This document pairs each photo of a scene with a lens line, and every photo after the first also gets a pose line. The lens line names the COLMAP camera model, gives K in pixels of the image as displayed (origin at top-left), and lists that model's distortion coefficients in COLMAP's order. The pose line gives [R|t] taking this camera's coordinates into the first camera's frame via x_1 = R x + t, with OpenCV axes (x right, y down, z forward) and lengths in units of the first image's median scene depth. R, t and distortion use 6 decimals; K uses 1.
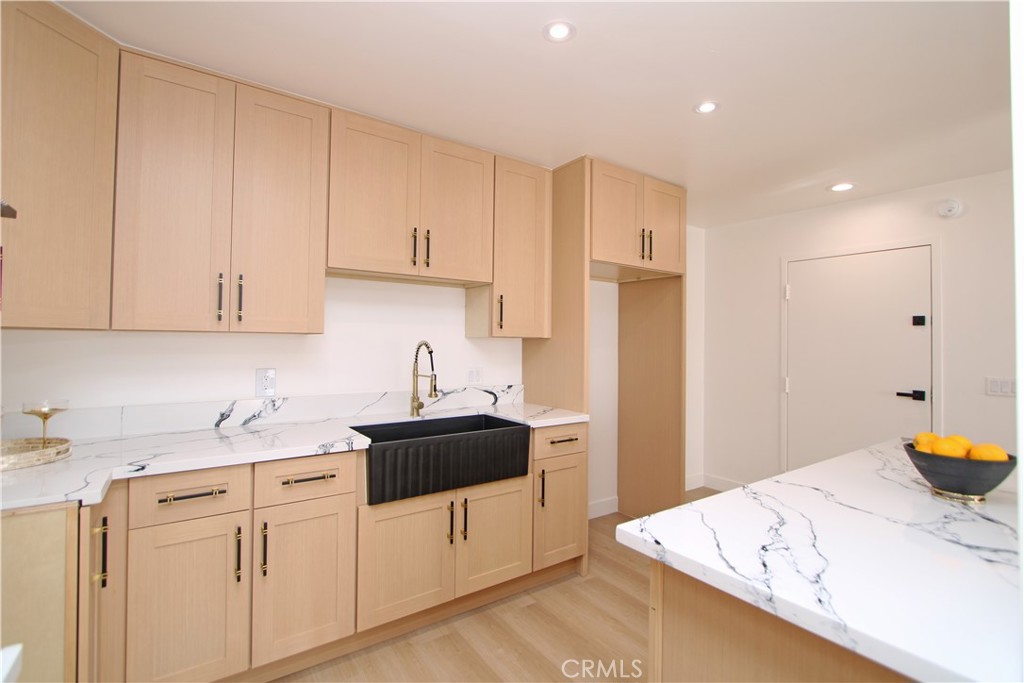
lens RADIAL K [[470.5, 0, 517.7], [0, 470.5, 340.6], [0, 0, 1]] dist [-0.009834, 0.000106]
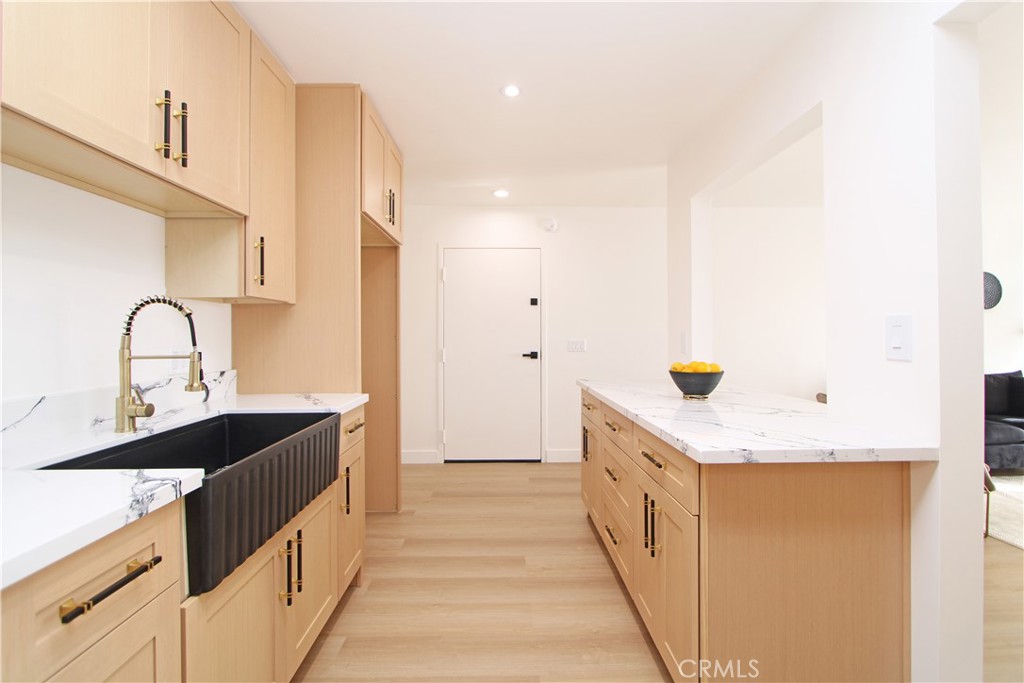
lens RADIAL K [[465.7, 0, 514.1], [0, 465.7, 337.0], [0, 0, 1]] dist [-0.010901, 0.000239]
pose [[0.562111, -0.021885, 0.826772, -0.429679], [0.008922, 0.999752, 0.020398, 0.044215], [-0.827013, -0.004090, 0.562167, 0.336777]]
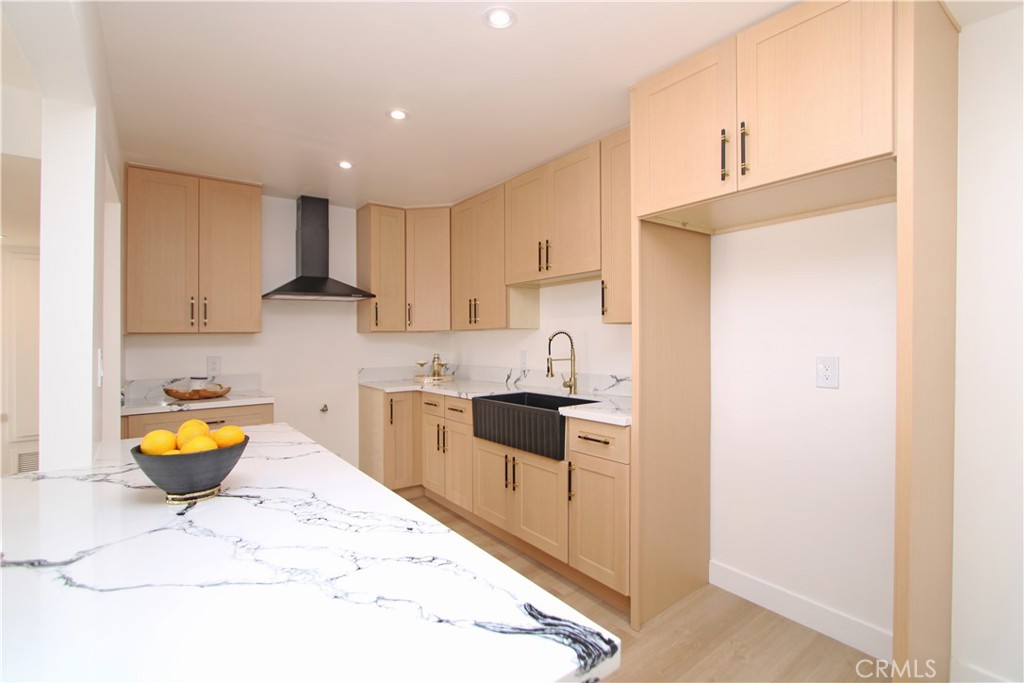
lens RADIAL K [[469.5, 0, 516.8], [0, 469.5, 331.7], [0, 0, 1]] dist [-0.010376, 0.000433]
pose [[0.036526, -0.024451, -0.999034, 1.008095], [0.018418, 0.999547, -0.023790, 0.031362], [0.999163, -0.017531, 0.036960, 0.862560]]
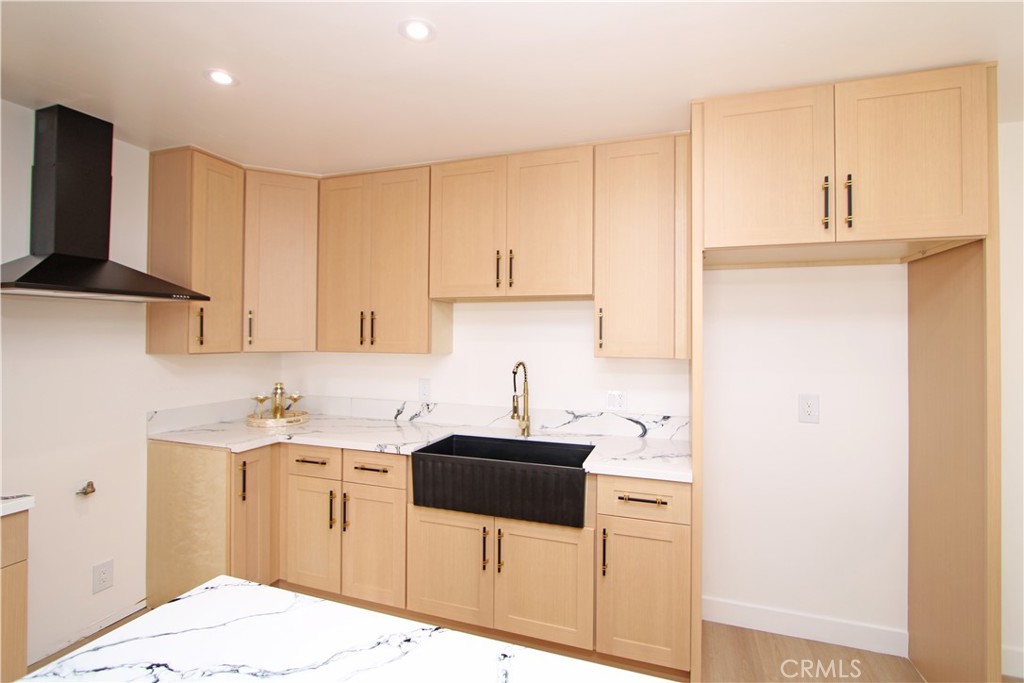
lens RADIAL K [[472.2, 0, 510.6], [0, 472.2, 335.8], [0, 0, 1]] dist [-0.010821, -0.000213]
pose [[0.582295, -0.007680, -0.812941, 0.611006], [0.001431, 0.999964, -0.008422, -0.043842], [0.812976, 0.003741, 0.582285, 0.410303]]
